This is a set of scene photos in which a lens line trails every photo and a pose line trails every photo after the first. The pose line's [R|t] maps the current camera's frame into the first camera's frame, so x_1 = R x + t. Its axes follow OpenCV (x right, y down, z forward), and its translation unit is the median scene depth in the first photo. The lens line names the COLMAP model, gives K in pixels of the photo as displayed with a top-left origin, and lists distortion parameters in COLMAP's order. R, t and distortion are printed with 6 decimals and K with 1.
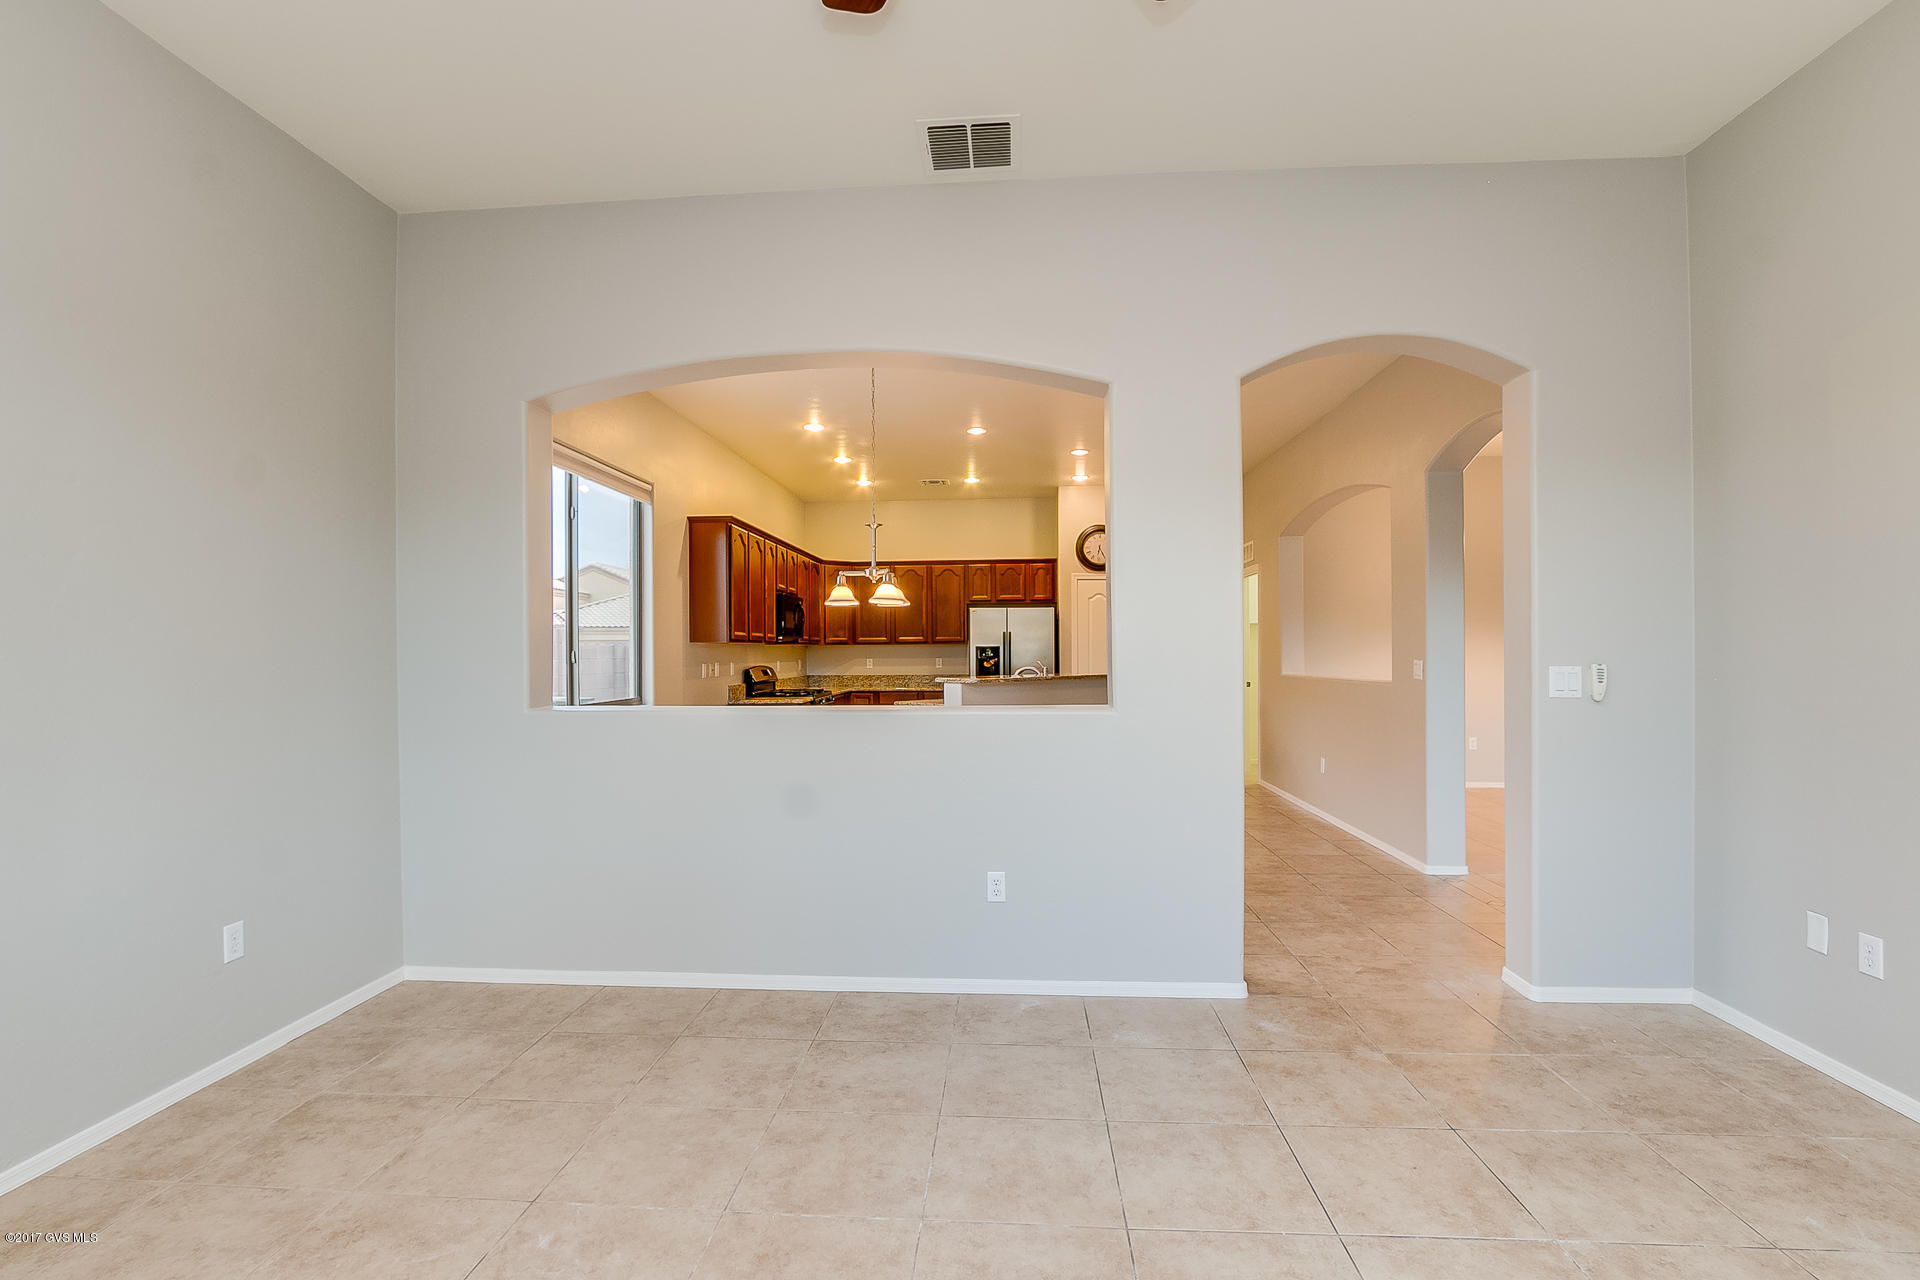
lens RADIAL K [[886.7, 0, 959.1], [0, 886.7, 651.3], [0, 0, 1]] dist [-0.016092, 0.000393]
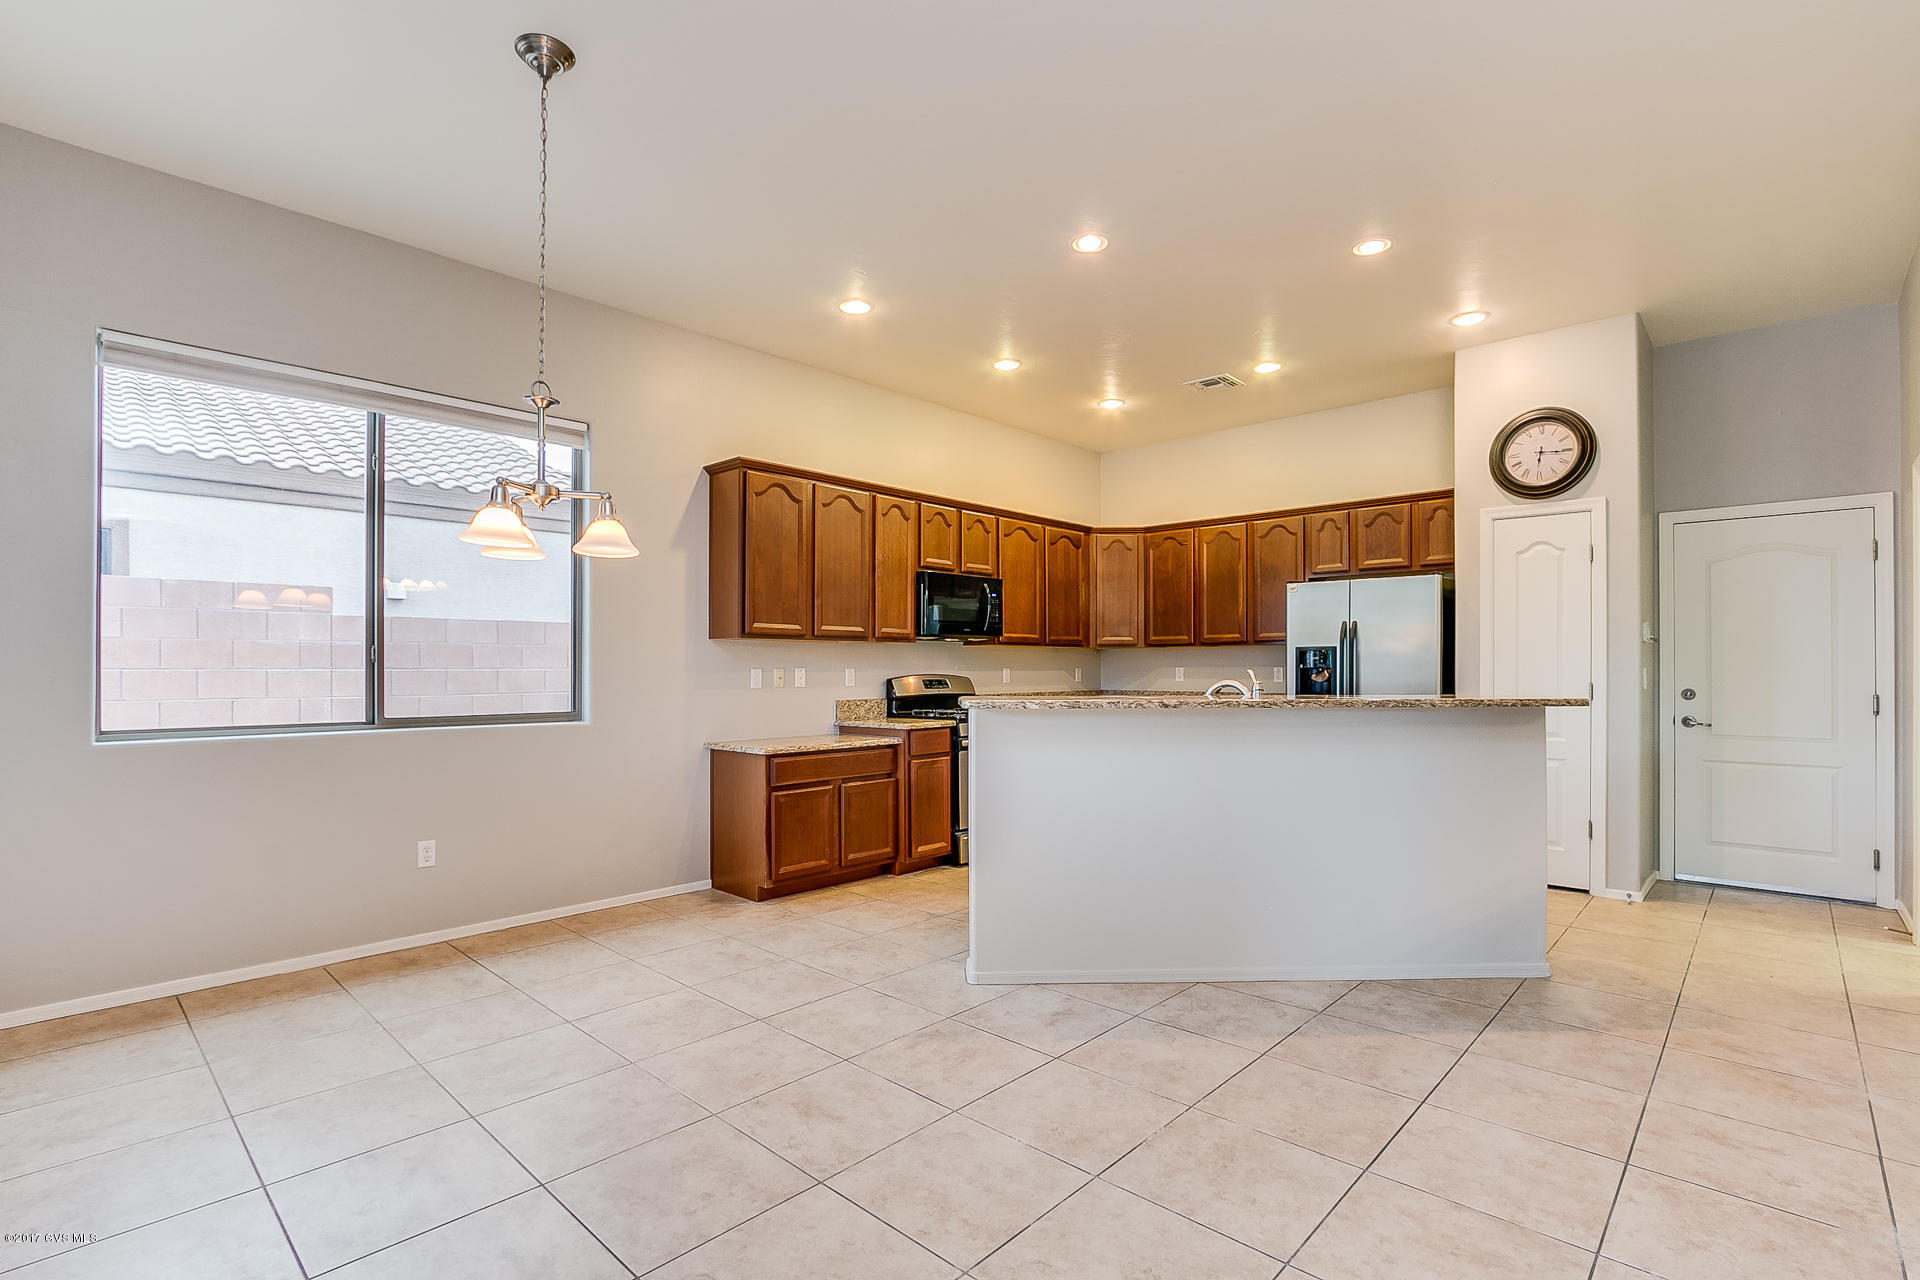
lens RADIAL K [[886.7, 0, 959.1], [0, 886.7, 651.3], [0, 0, 1]] dist [-0.016092, 0.000393]
pose [[0.772316, -0.006130, -0.635209, 0.221582], [-0.004662, 0.999872, -0.015318, 0.007703], [0.635221, 0.014791, 0.772189, 0.392636]]
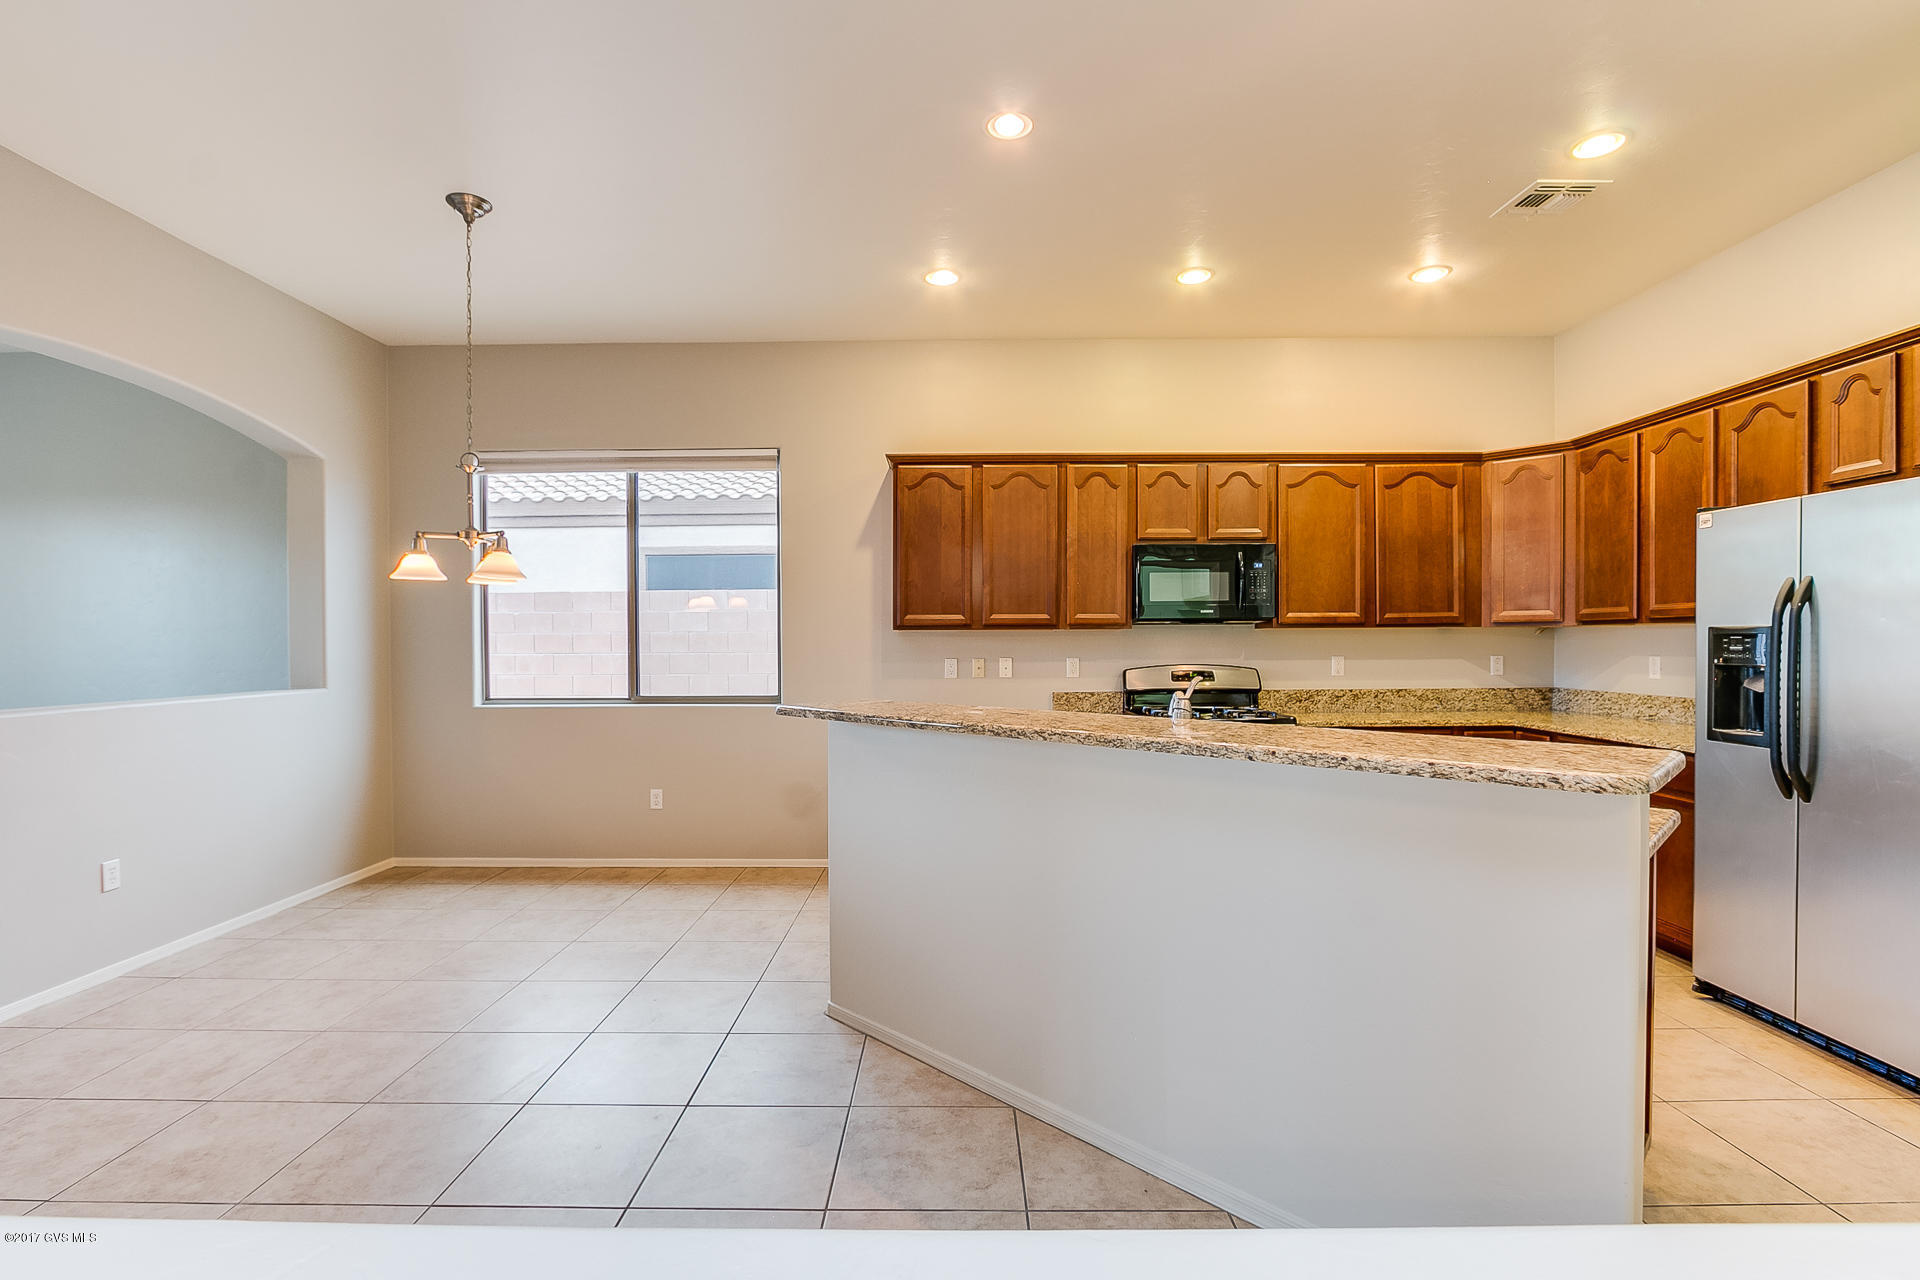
lens RADIAL K [[888.1, 0, 960.0], [0, 888.1, 640.0], [0, 0, 1]] dist [-0.022329, 0.000240]
pose [[0.063352, 0.001329, -0.997990, 0.324996], [0.003774, 0.999992, 0.001571, -0.001623], [0.997984, -0.003866, 0.063347, 0.697751]]
